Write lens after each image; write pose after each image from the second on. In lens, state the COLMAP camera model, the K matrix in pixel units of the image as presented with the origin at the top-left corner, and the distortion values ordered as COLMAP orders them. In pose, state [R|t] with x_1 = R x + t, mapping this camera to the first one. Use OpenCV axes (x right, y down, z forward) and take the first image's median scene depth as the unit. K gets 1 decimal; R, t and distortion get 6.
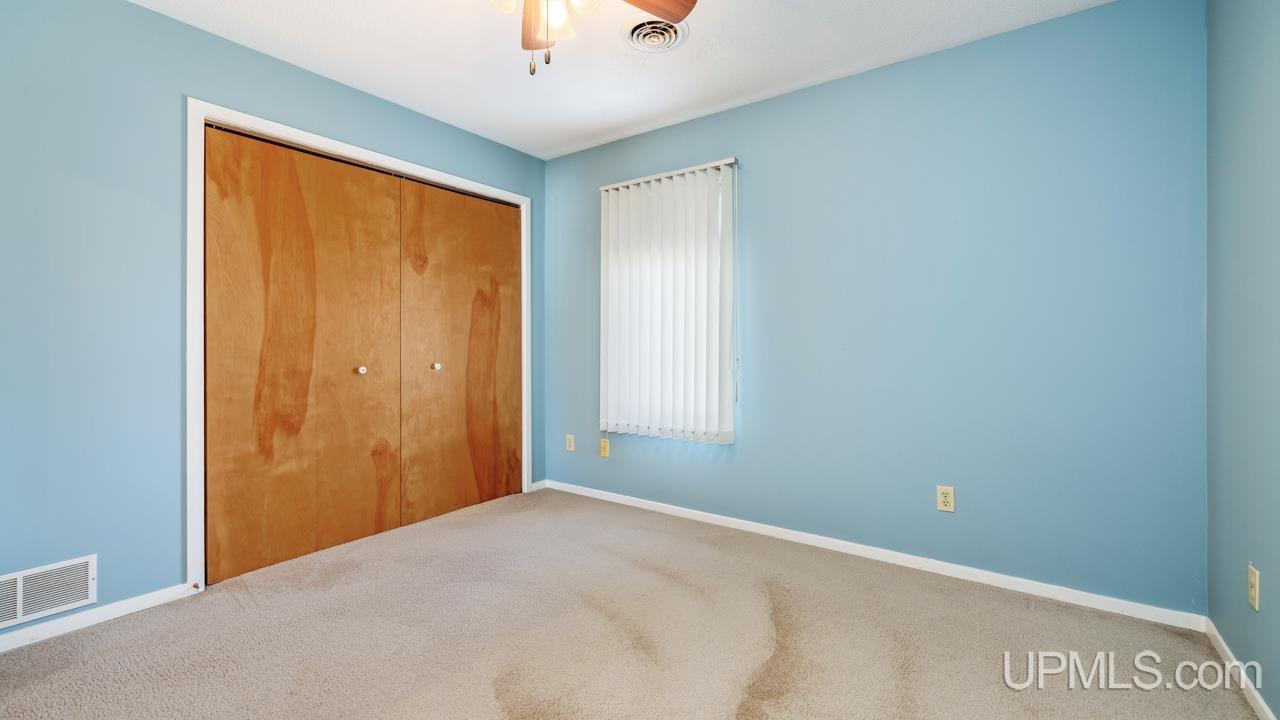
lens RADIAL K [[543.8, 0, 640.4], [0, 543.8, 330.8], [0, 0, 1]] dist [0.001006, -0.000174]
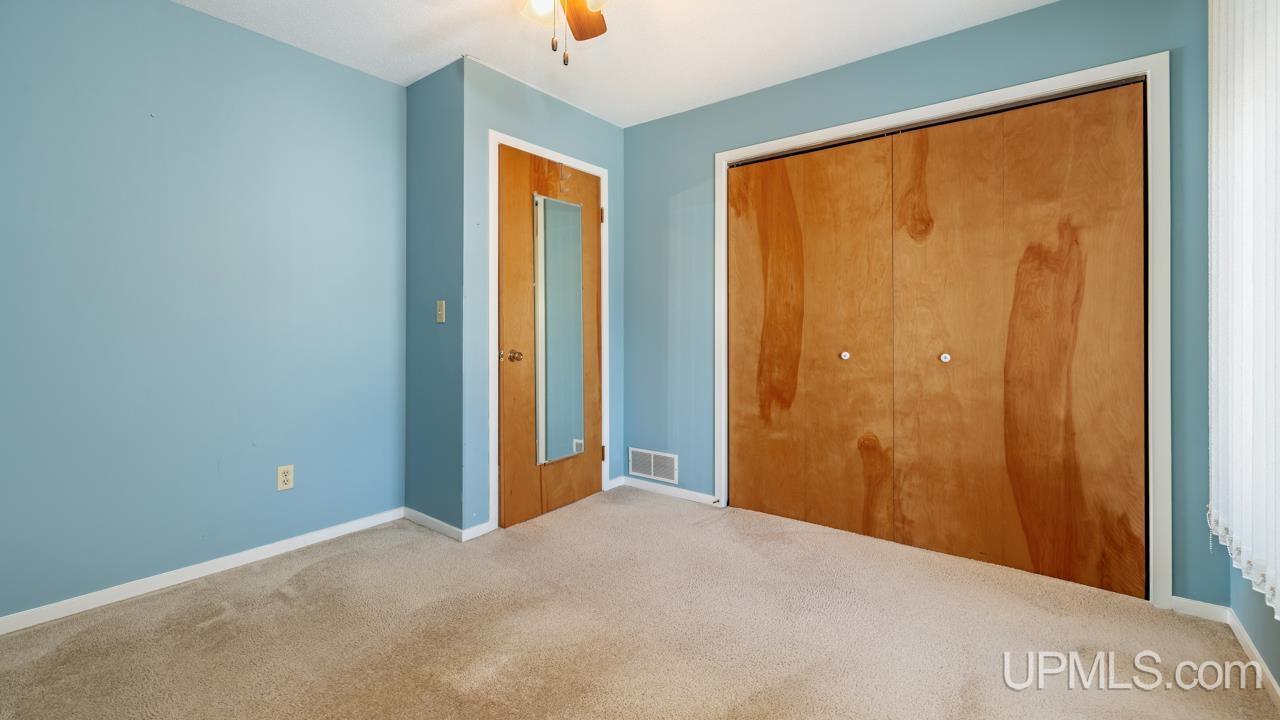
lens RADIAL K [[543.8, 0, 640.4], [0, 543.8, 330.8], [0, 0, 1]] dist [0.001006, -0.000174]
pose [[-0.050112, -0.006814, -0.998720, 0.437522], [0.015109, 0.999857, -0.007579, 0.029046], [0.998629, -0.015470, -0.050002, 0.648045]]
